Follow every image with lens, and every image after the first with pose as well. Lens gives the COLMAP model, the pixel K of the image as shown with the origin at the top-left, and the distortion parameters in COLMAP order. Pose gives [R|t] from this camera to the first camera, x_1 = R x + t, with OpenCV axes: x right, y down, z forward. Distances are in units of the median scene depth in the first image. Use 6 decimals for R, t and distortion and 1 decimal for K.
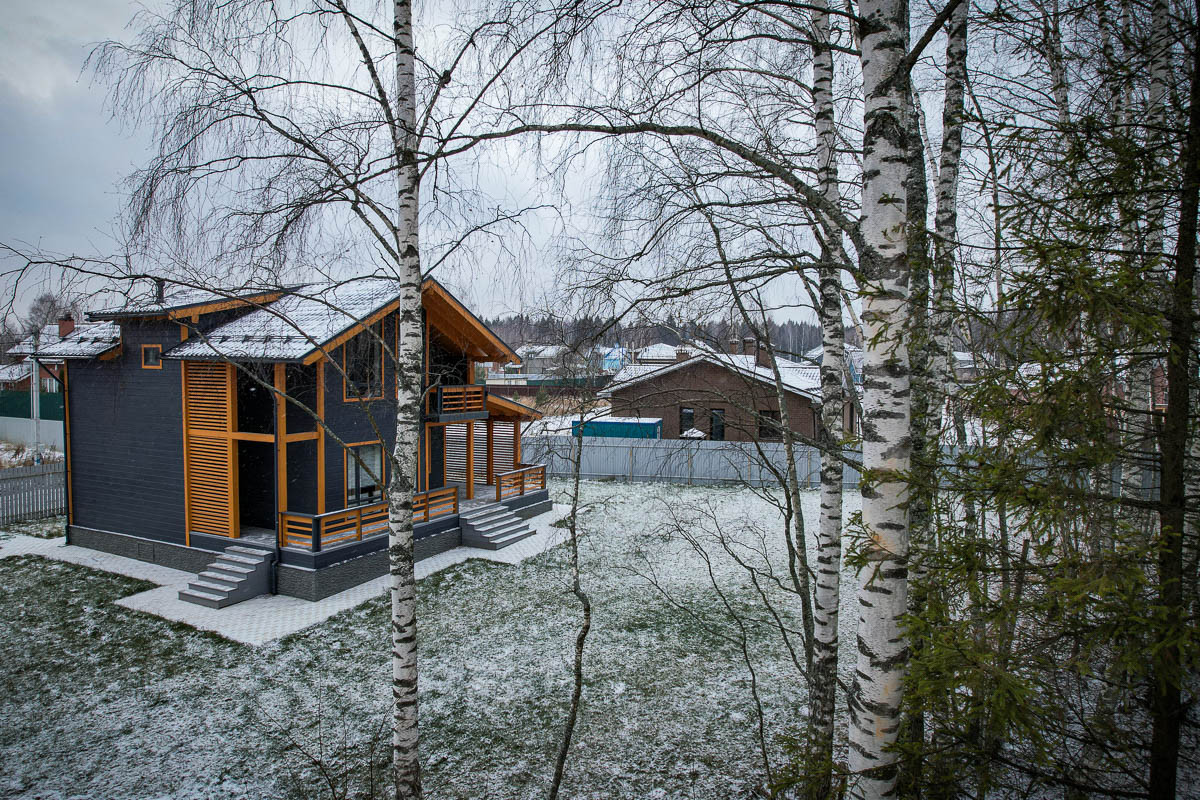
lens RADIAL K [[785.6, 0, 600.0], [0, 785.6, 400.0], [0, 0, 1]] dist [-0.082270, 0.072940]
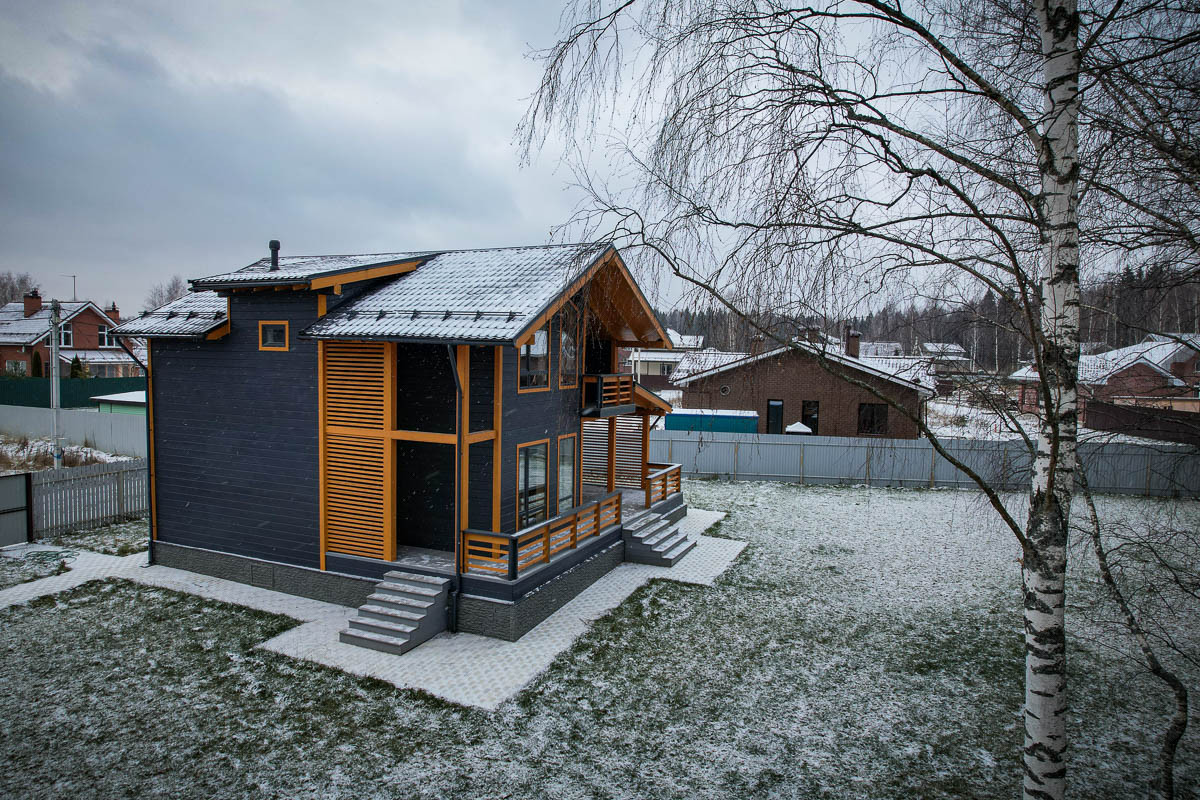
lens RADIAL K [[785.6, 0, 600.0], [0, 785.6, 400.0], [0, 0, 1]] dist [-0.082270, 0.072940]
pose [[0.998198, 0.007133, 0.059586, -0.313213], [-0.008049, 0.999853, 0.015139, -0.004350], [-0.059469, -0.015591, 0.998108, 0.180095]]
